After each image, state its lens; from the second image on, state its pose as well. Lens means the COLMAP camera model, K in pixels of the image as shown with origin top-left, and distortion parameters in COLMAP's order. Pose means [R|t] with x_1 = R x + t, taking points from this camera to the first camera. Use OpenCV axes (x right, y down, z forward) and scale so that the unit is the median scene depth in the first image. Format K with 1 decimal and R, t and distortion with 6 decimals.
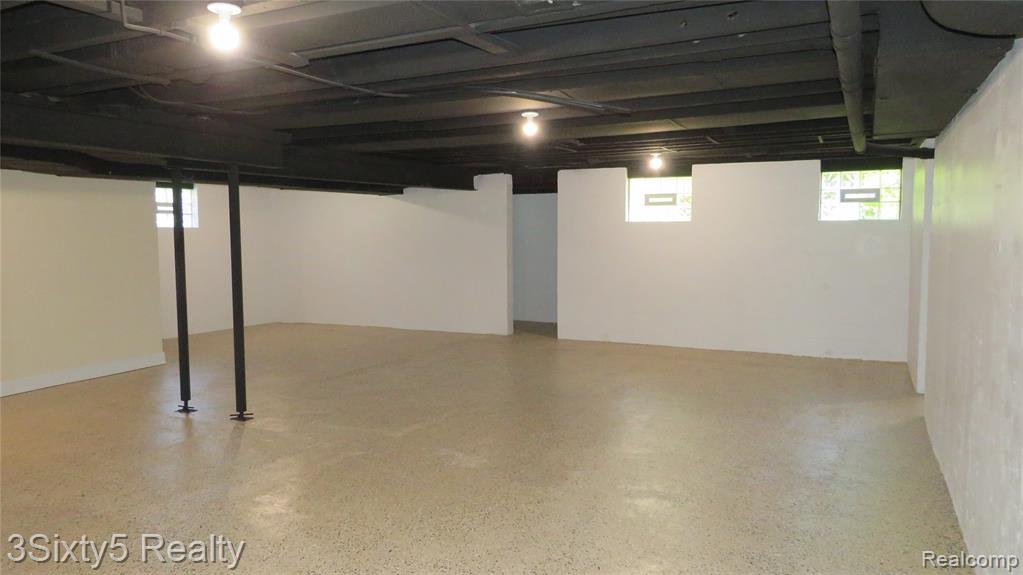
lens RADIAL K [[725.7, 0, 510.0], [0, 725.7, 284.9], [0, 0, 1]] dist [-0.029732, 0.010656]
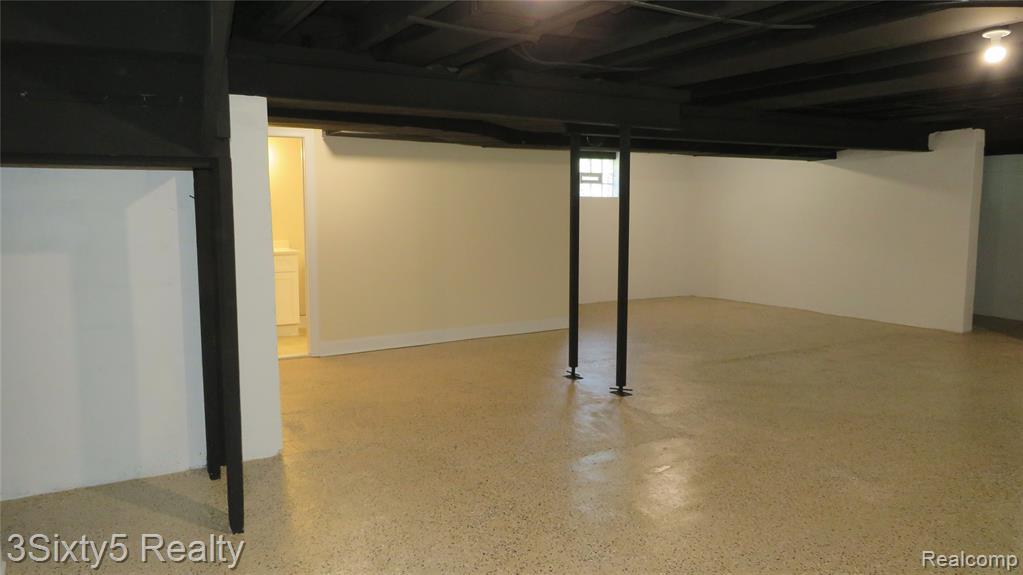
lens RADIAL K [[725.7, 0, 509.8], [0, 725.7, 295.6], [0, 0, 1]] dist [-0.029732, 0.010656]
pose [[0.829454, 0.075696, -0.553422, 0.031984], [-0.046413, 0.996689, 0.066762, -0.002990], [0.556643, -0.029690, 0.830221, 0.114750]]
